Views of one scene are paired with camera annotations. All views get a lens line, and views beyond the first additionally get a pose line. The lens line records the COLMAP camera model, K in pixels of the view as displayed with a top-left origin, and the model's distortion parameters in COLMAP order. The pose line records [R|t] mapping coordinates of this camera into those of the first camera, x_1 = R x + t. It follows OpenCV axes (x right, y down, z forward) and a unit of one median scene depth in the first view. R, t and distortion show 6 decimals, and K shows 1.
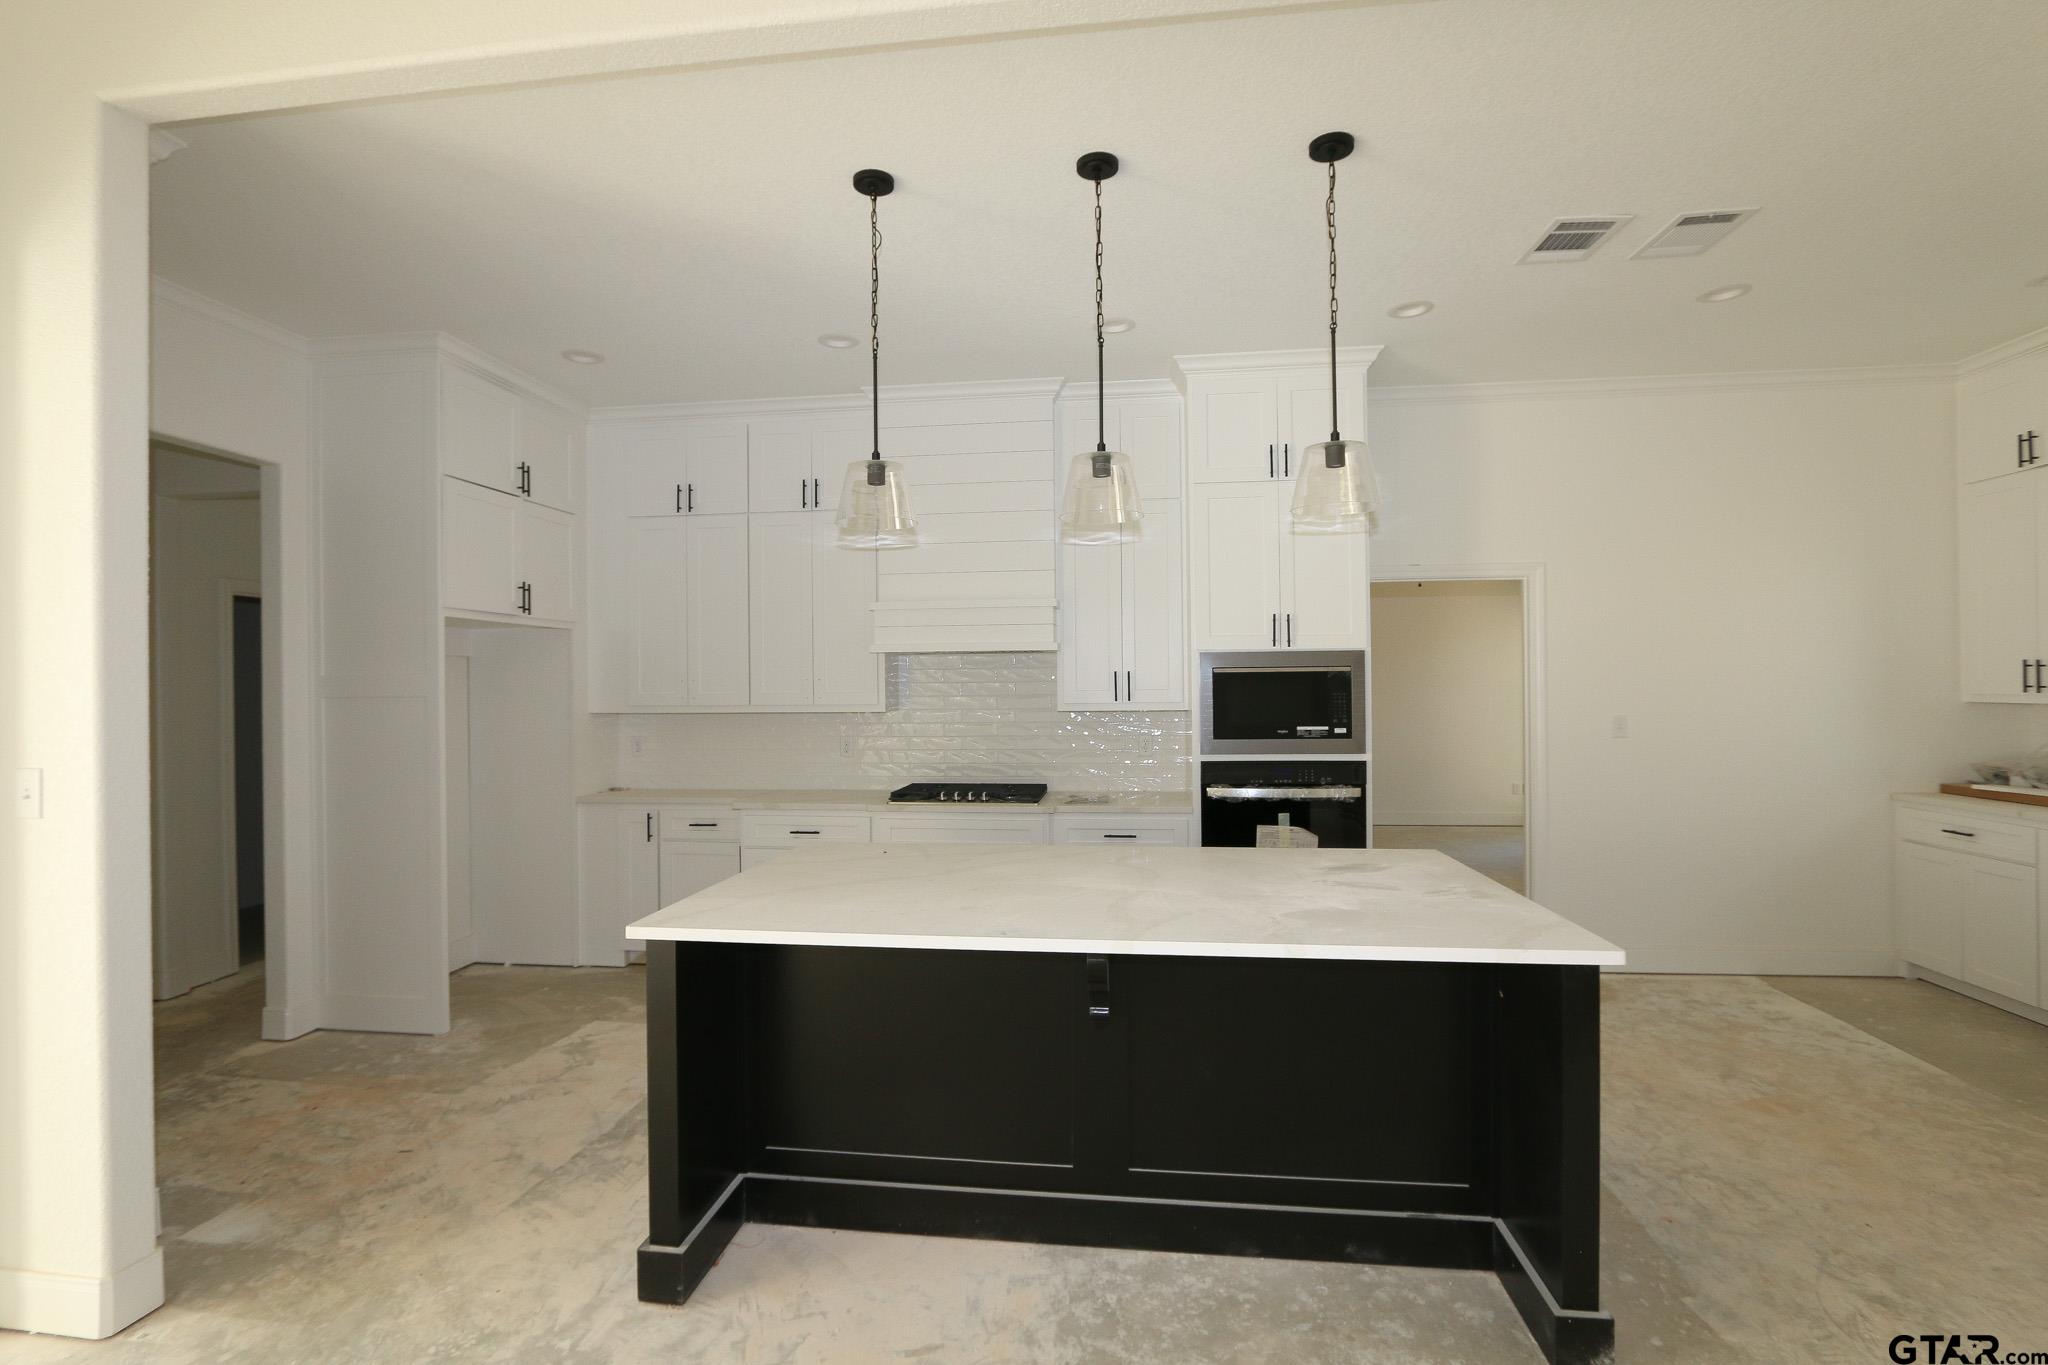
lens RADIAL K [[939.1, 0, 1015.0], [0, 939.1, 685.3], [0, 0, 1]] dist [-0.022970, 0.004405]
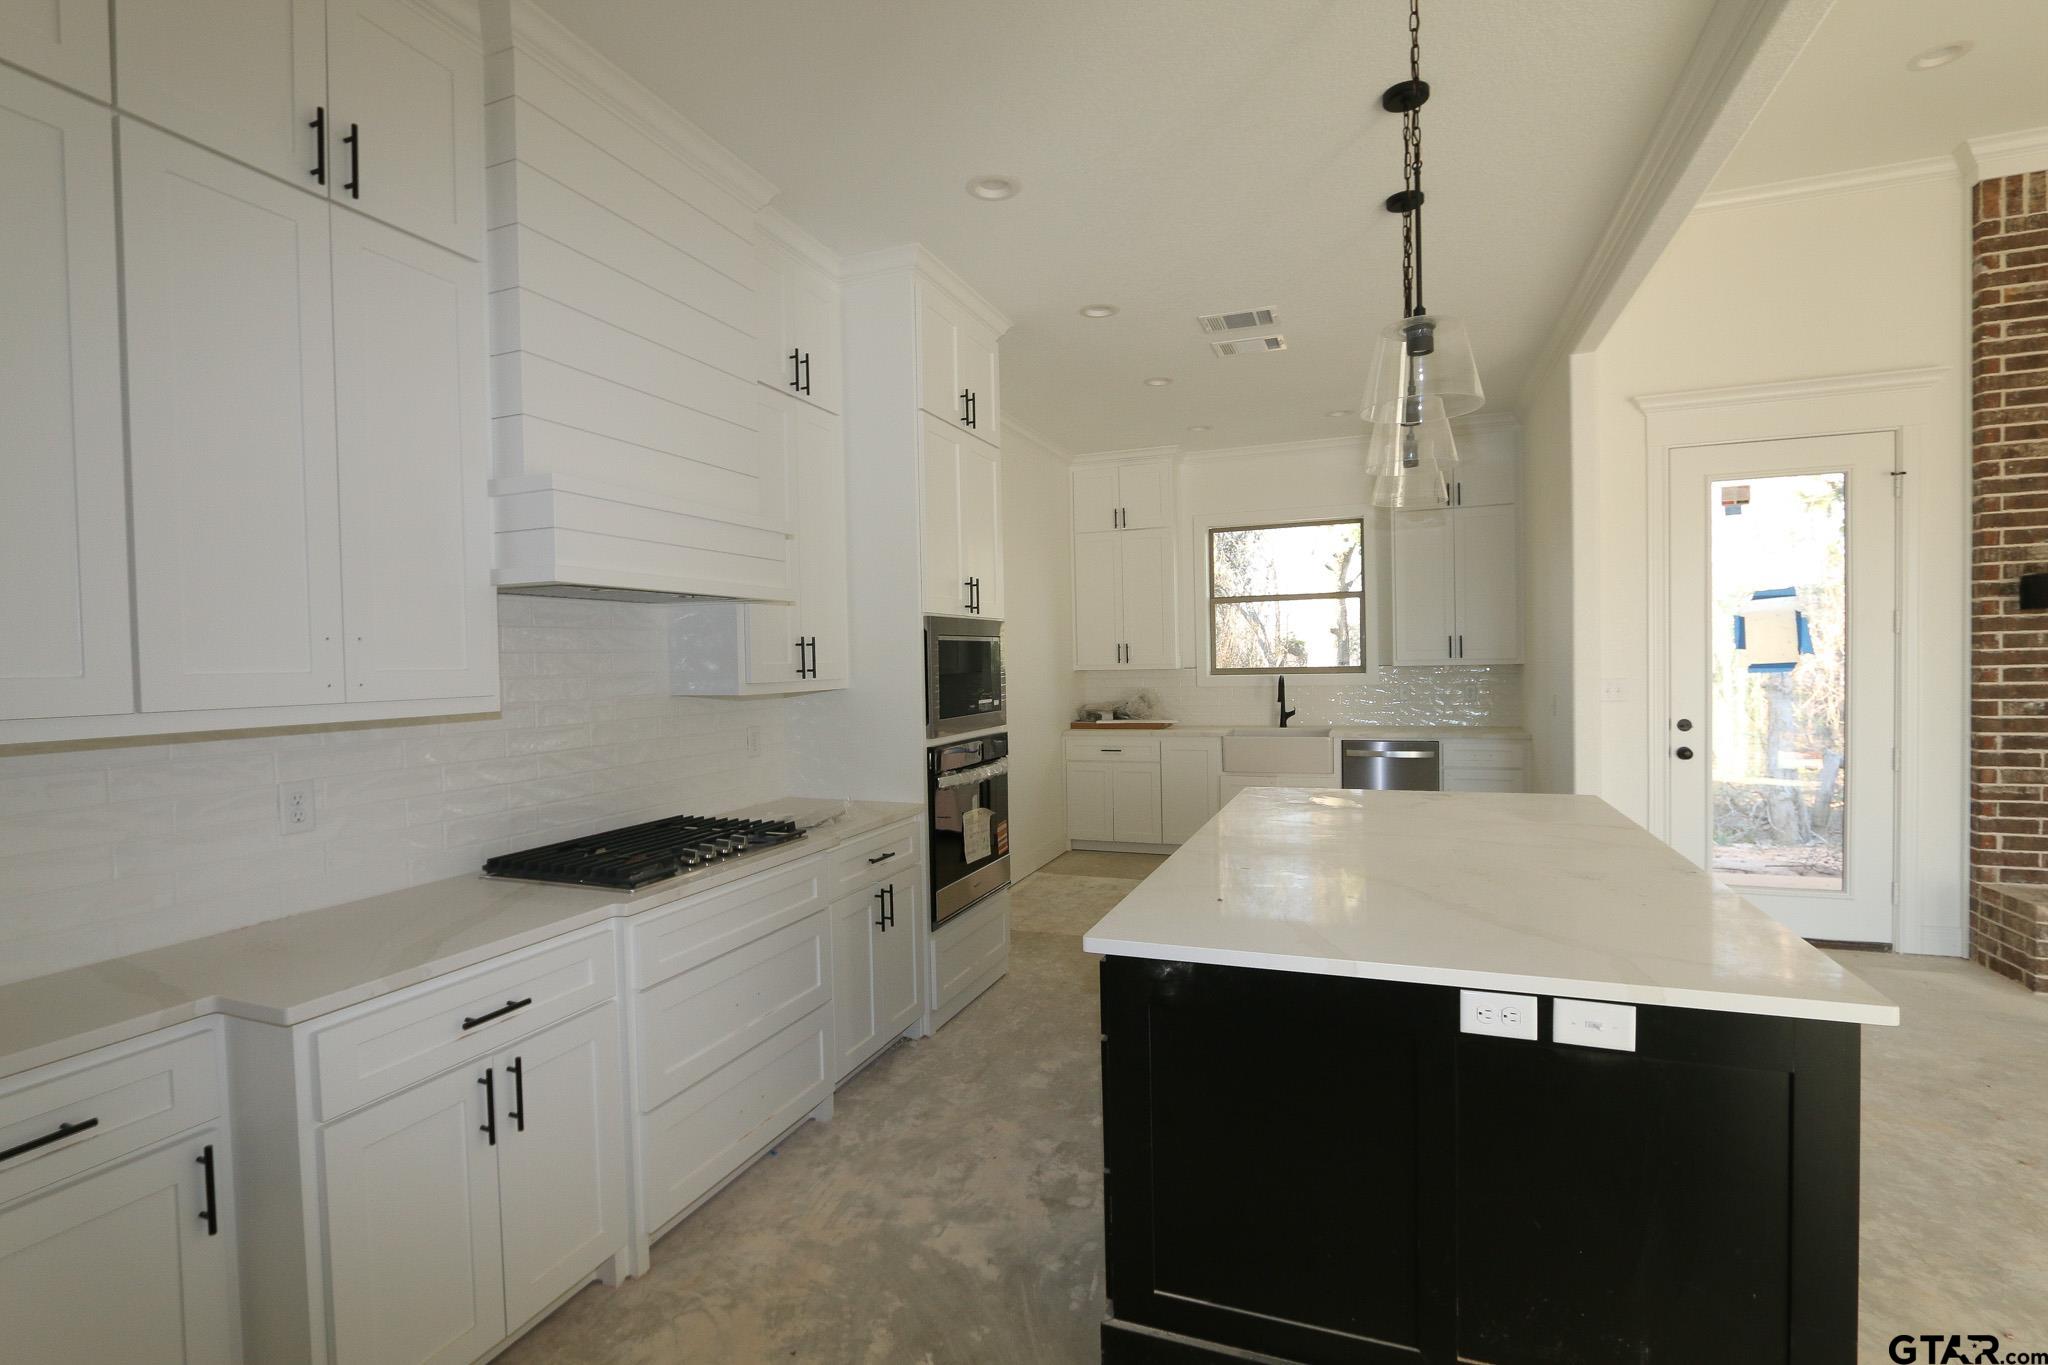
lens RADIAL K [[939.1, 0, 1014.0], [0, 939.1, 687.3], [0, 0, 1]] dist [-0.022970, 0.004405]
pose [[0.250731, -0.024432, 0.967748, -0.599237], [0.016420, 0.999645, 0.020983, 0.012246], [-0.967918, 0.010629, 0.251043, 0.738719]]
